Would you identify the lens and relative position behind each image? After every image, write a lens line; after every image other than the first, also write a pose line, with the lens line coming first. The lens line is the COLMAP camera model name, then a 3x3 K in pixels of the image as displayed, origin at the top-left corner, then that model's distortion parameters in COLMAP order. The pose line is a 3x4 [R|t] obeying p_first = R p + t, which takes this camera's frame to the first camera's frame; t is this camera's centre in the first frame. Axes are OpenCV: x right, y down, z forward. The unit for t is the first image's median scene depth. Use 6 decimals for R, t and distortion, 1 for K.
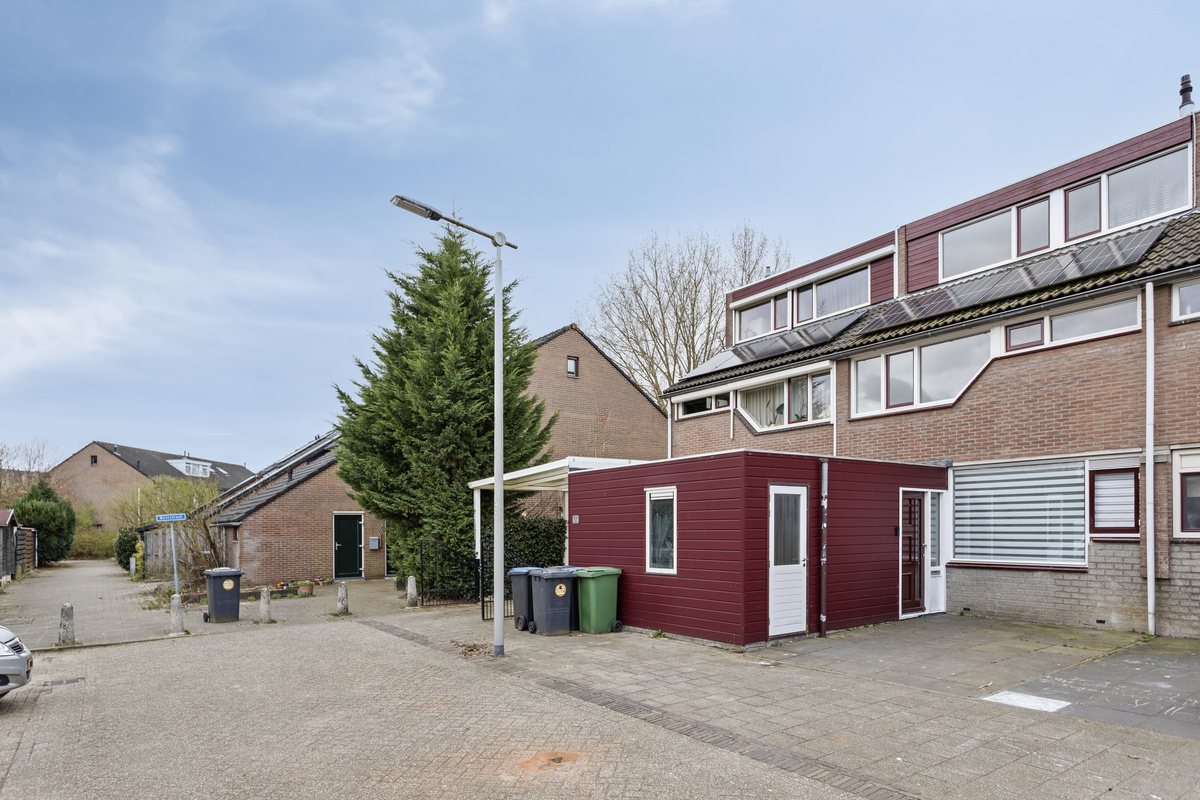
lens RADIAL K [[668.8, 0, 573.1], [0, 668.8, 529.8], [0, 0, 1]] dist [0.004680, 0.001597]
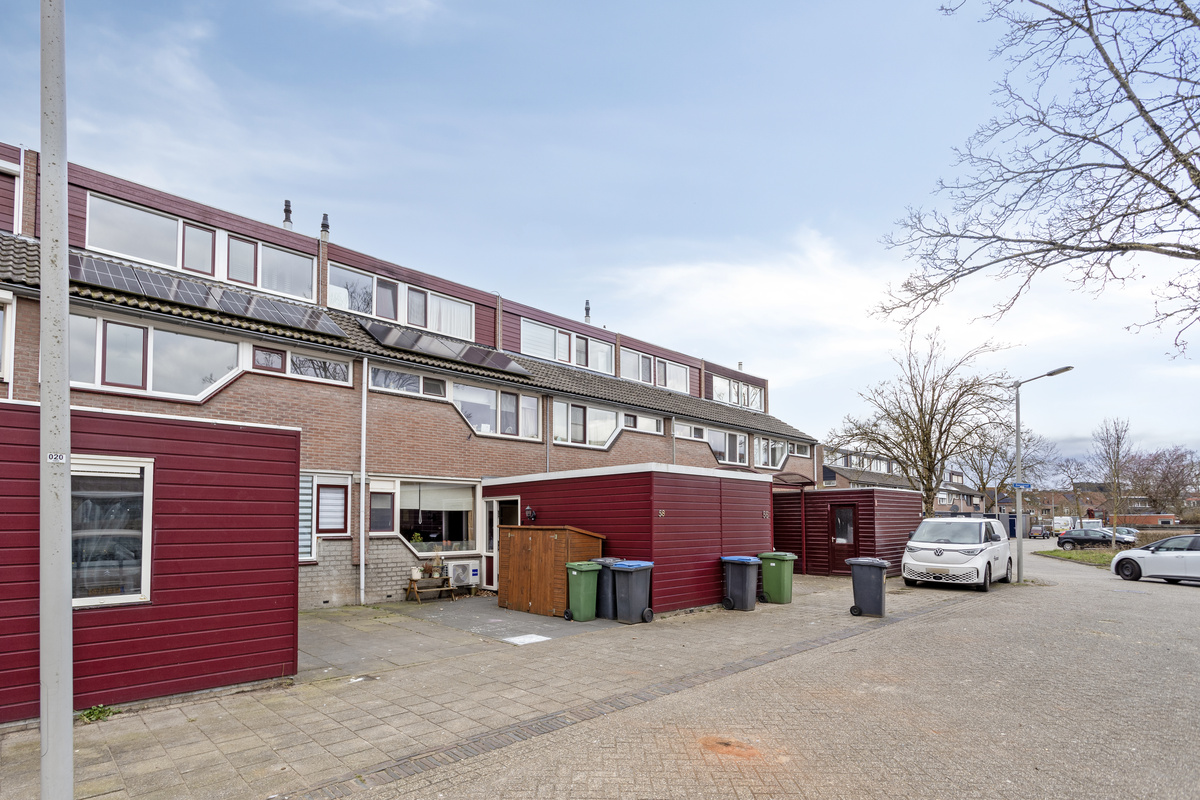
lens RADIAL K [[630.1, 0, 601.0], [0, 630.1, 489.2], [0, 0, 1]] dist [0.001595, 0.000725]
pose [[-0.181551, 0.065923, 0.981169, -0.501438], [0.011788, 0.997825, -0.064861, 0.005478], [-0.983311, -0.000210, -0.181933, 0.692085]]
